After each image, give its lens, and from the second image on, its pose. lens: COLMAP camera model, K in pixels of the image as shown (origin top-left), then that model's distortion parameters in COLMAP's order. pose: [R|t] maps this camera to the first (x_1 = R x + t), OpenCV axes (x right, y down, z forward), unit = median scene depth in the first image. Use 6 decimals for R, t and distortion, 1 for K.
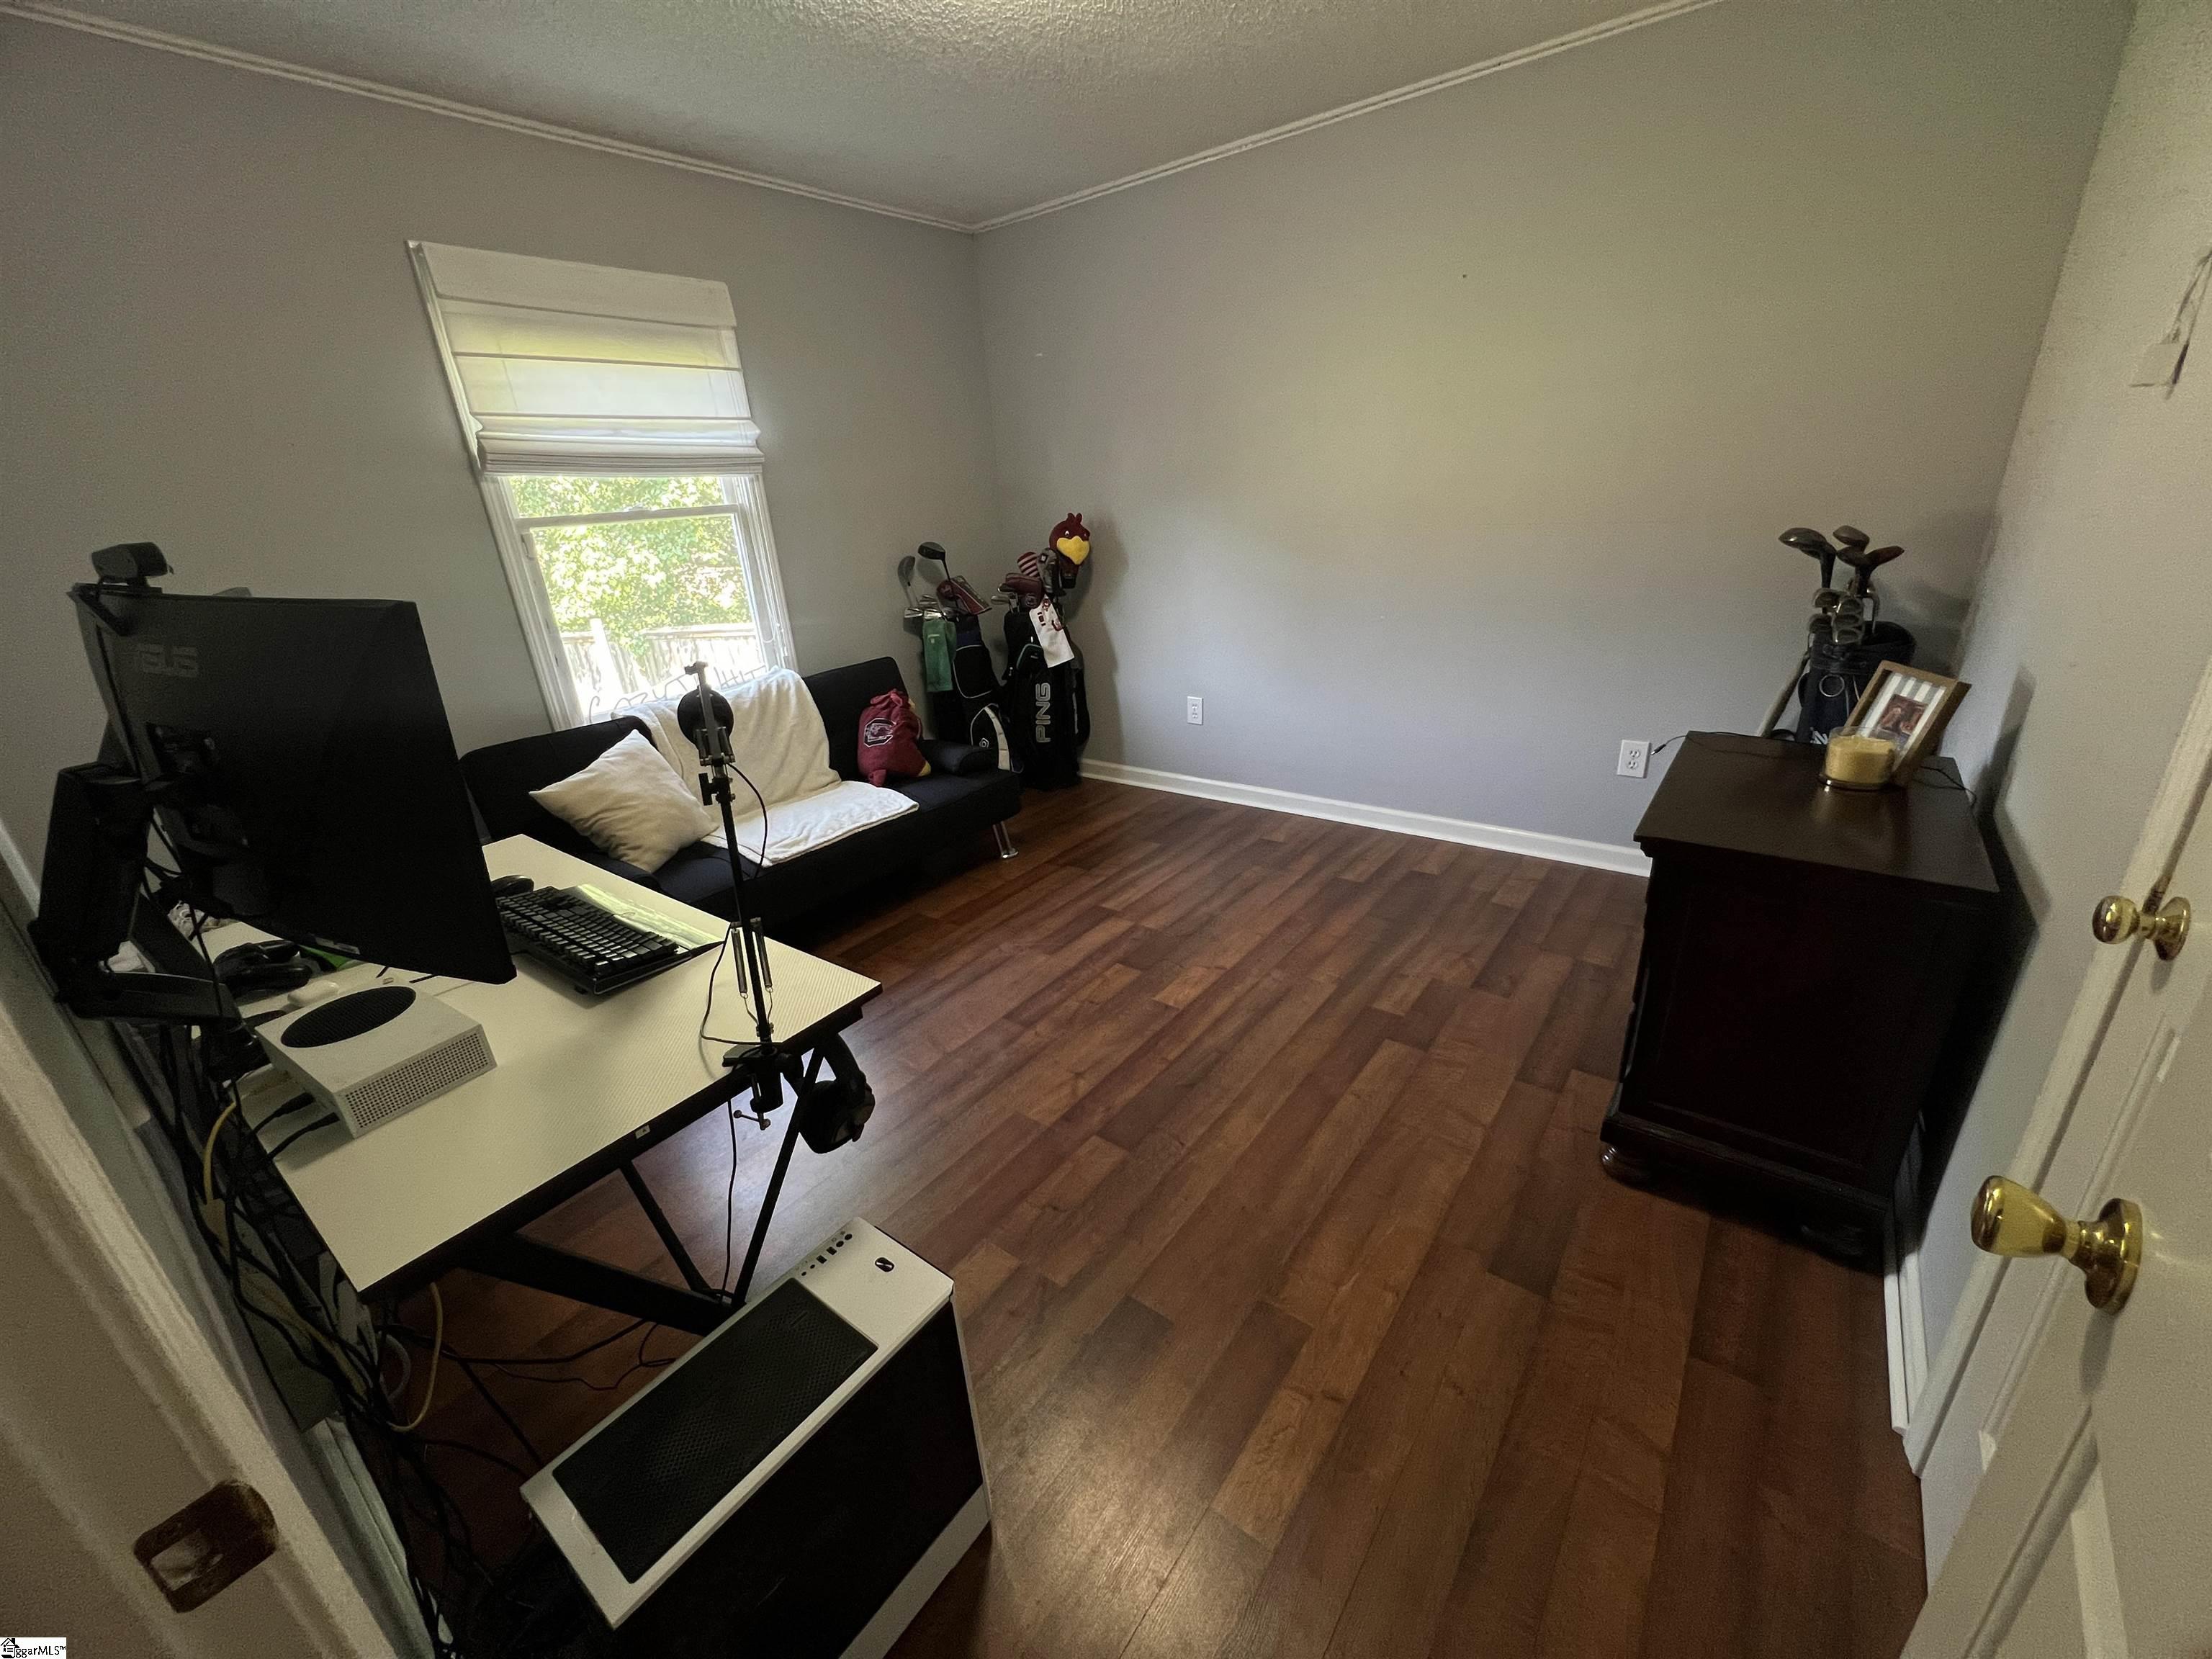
lens RADIAL K [[880.7, 0, 1107.8], [0, 880.7, 837.2], [0, 0, 1]] dist [-0.005663, 0.000464]
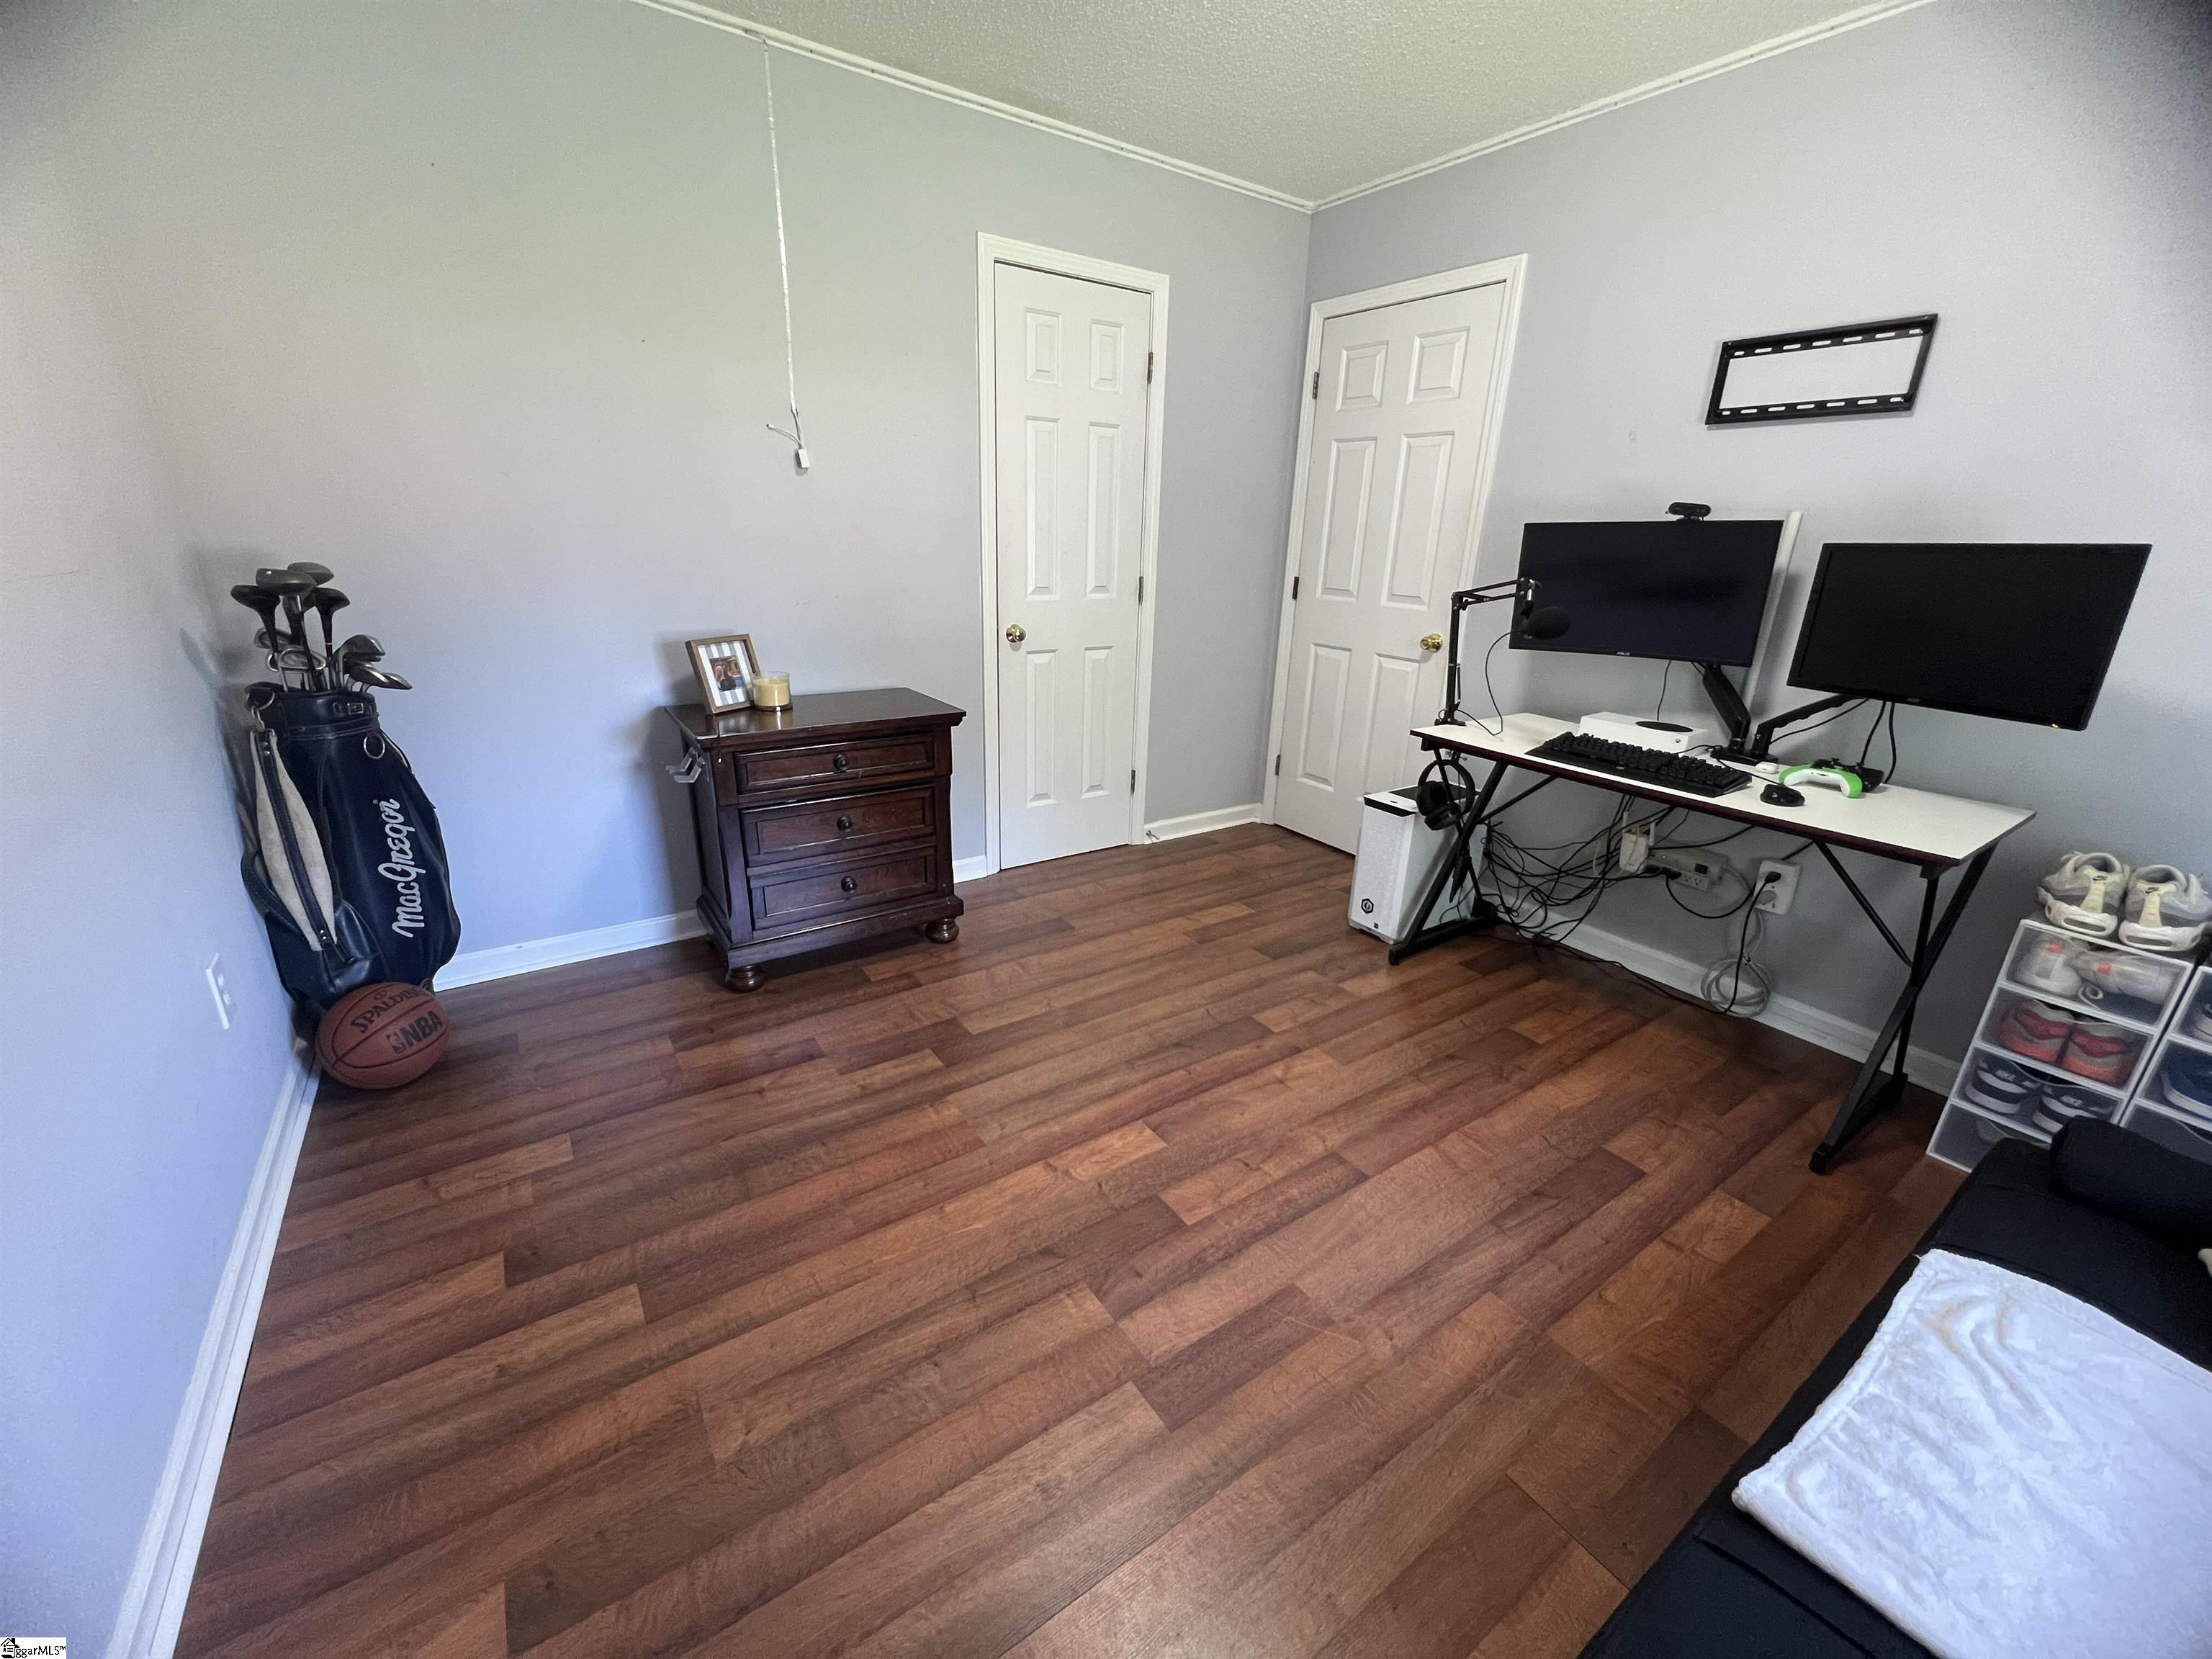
lens RADIAL K [[880.7, 0, 1098.4], [0, 880.7, 827.3], [0, 0, 1]] dist [-0.005663, 0.000464]
pose [[-0.946122, -0.073143, 0.315442, -0.115392], [0.145321, 0.774634, 0.615486, -0.517032], [-0.289370, 0.628166, -0.722269, 1.415896]]
